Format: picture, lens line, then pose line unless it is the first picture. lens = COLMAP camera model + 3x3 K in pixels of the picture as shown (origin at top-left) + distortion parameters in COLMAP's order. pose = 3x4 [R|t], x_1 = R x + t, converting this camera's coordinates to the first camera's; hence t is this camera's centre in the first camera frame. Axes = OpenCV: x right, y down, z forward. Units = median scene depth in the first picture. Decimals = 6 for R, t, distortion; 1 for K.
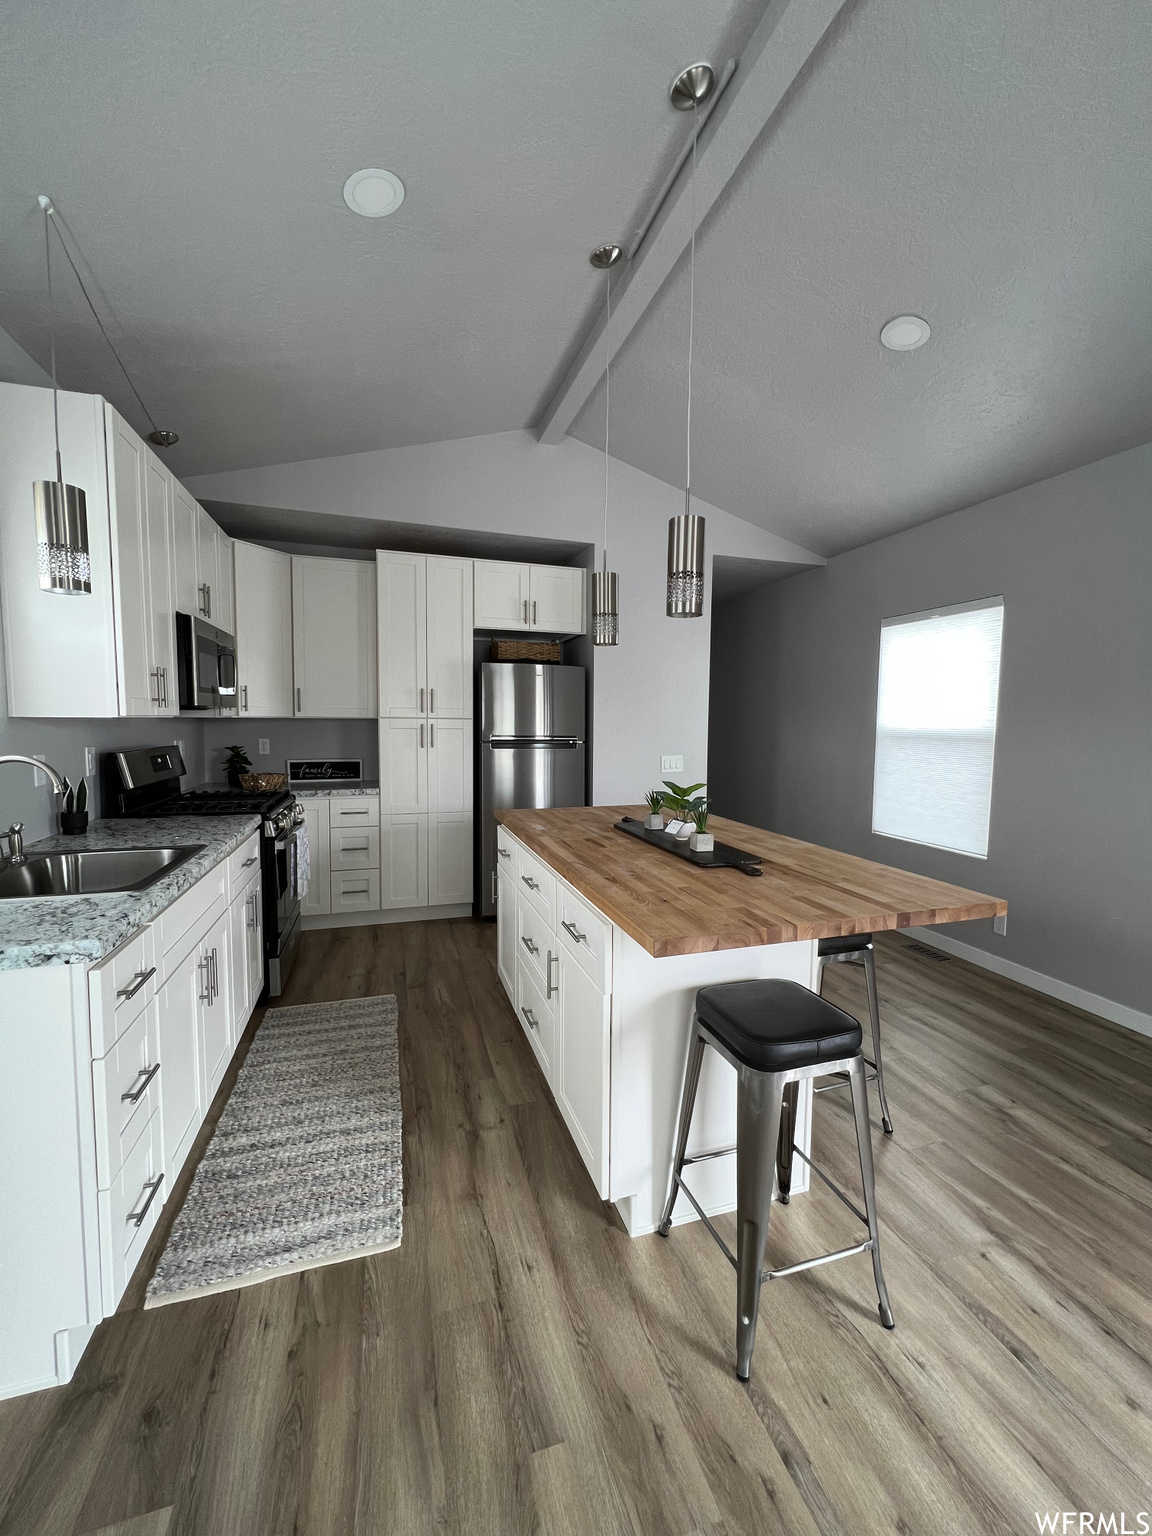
lens RADIAL K [[614.9, 0, 577.8], [0, 614.9, 763.6], [0, 0, 1]] dist [-0.000507, 0.000140]
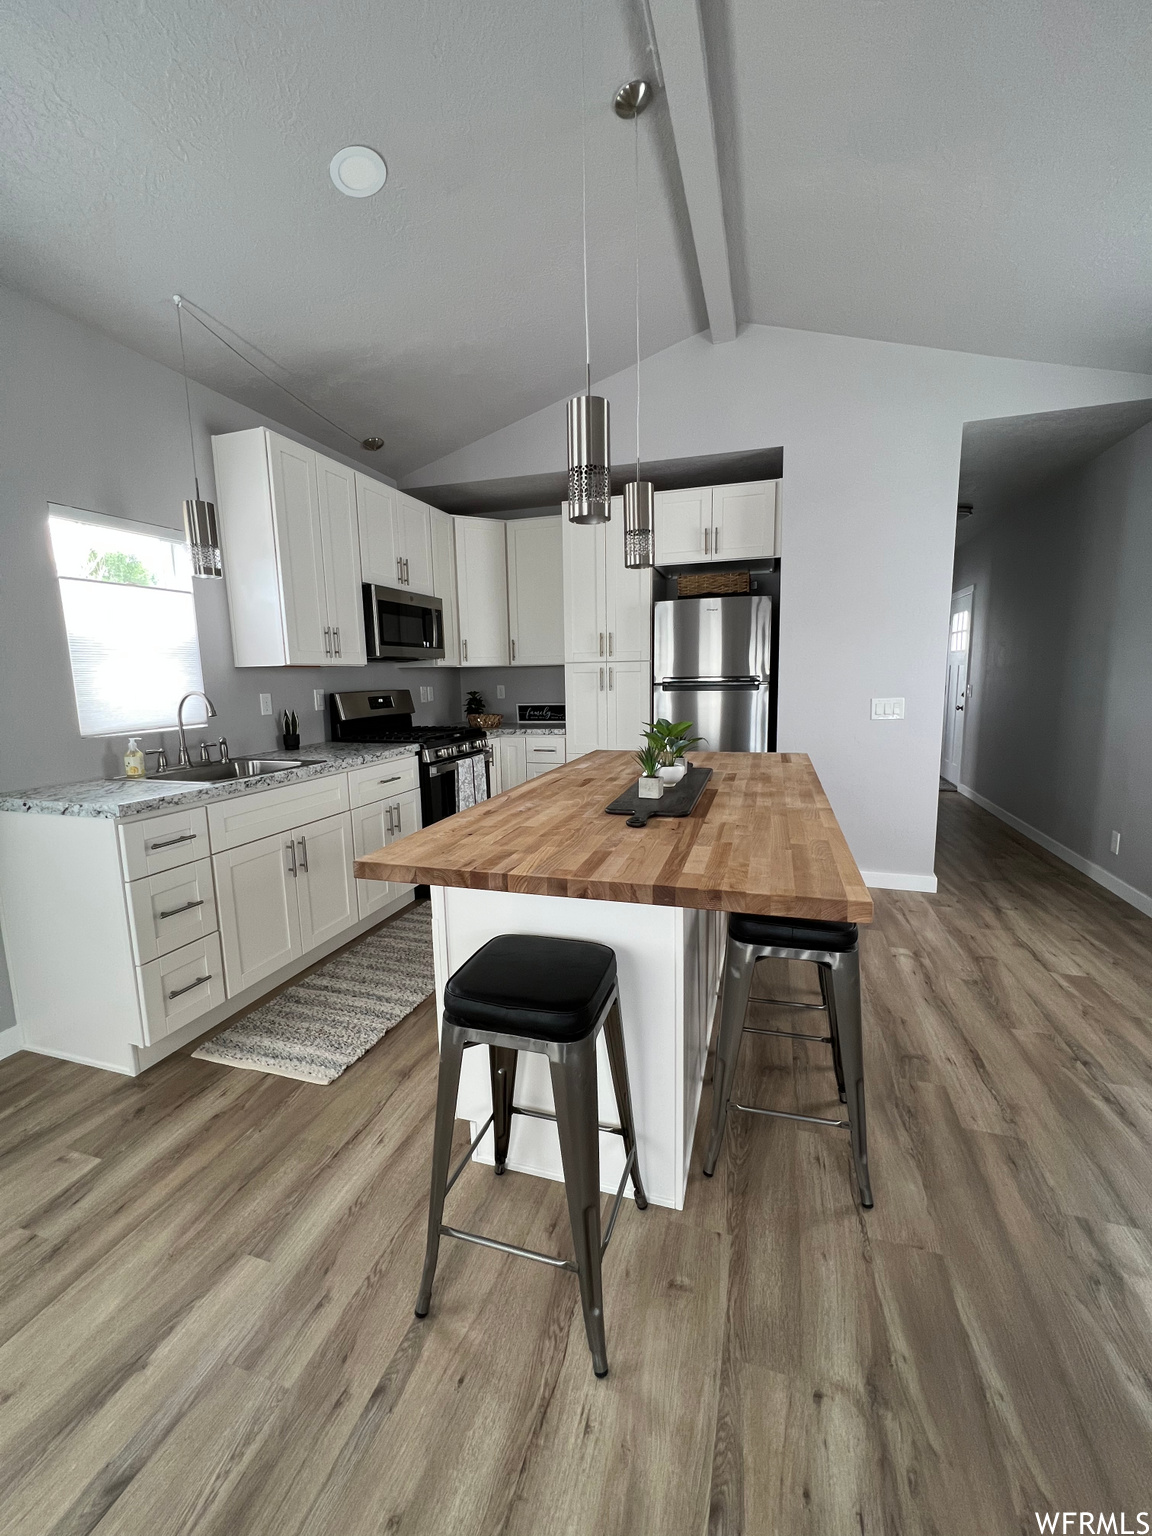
lens RADIAL K [[614.9, 0, 575.0], [0, 614.9, 763.7], [0, 0, 1]] dist [-0.000507, 0.000140]
pose [[0.817486, 0.056468, -0.573174, 0.653544], [-0.012620, 0.996699, 0.080194, 0.029236], [0.575810, -0.058324, 0.815500, 0.261255]]
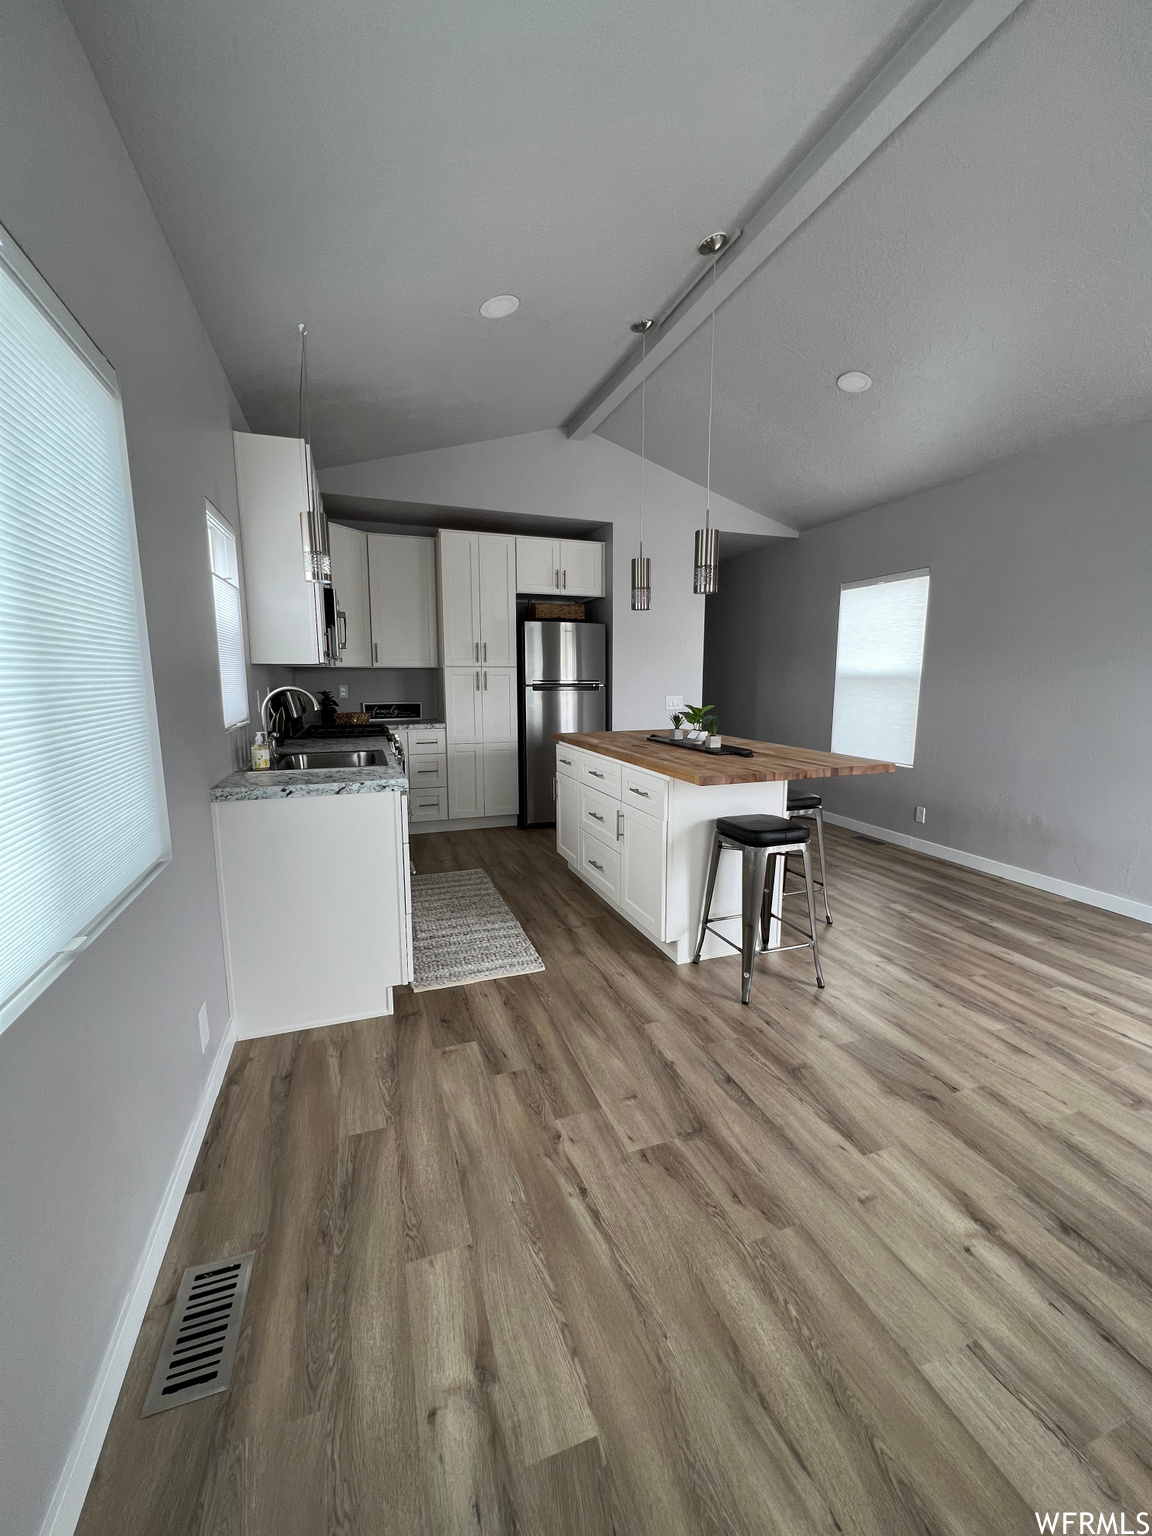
lens RADIAL K [[614.9, 0, 576.9], [0, 614.9, 763.1], [0, 0, 1]] dist [-0.000507, 0.000140]
pose [[0.999248, -0.015219, 0.035664, -0.208649], [0.012579, 0.997245, 0.073108, 0.068774], [-0.036678, -0.072605, 0.996686, -0.560504]]
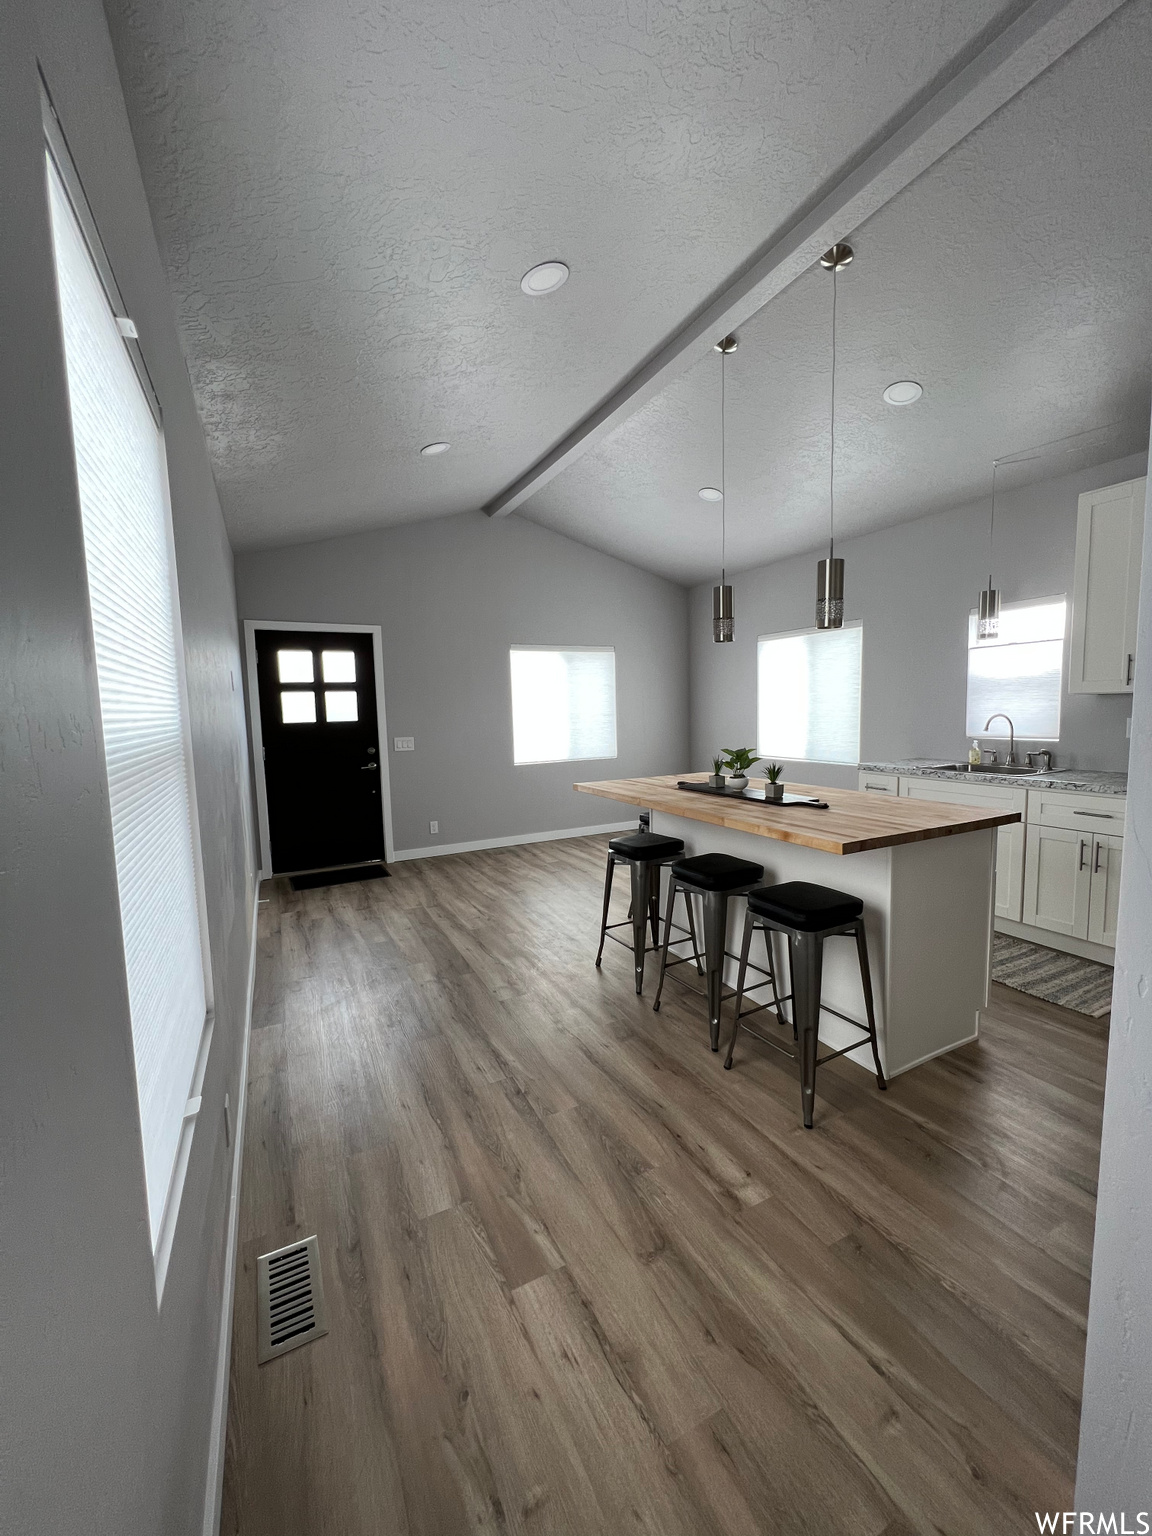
lens RADIAL K [[614.9, 0, 590.4], [0, 614.9, 765.9], [0, 0, 1]] dist [-0.000507, 0.000140]
pose [[-0.983696, 0.030630, -0.177210, 0.844574], [0.000936, 0.986248, 0.165271, -0.174294], [0.179835, 0.162411, -0.970197, 2.612825]]
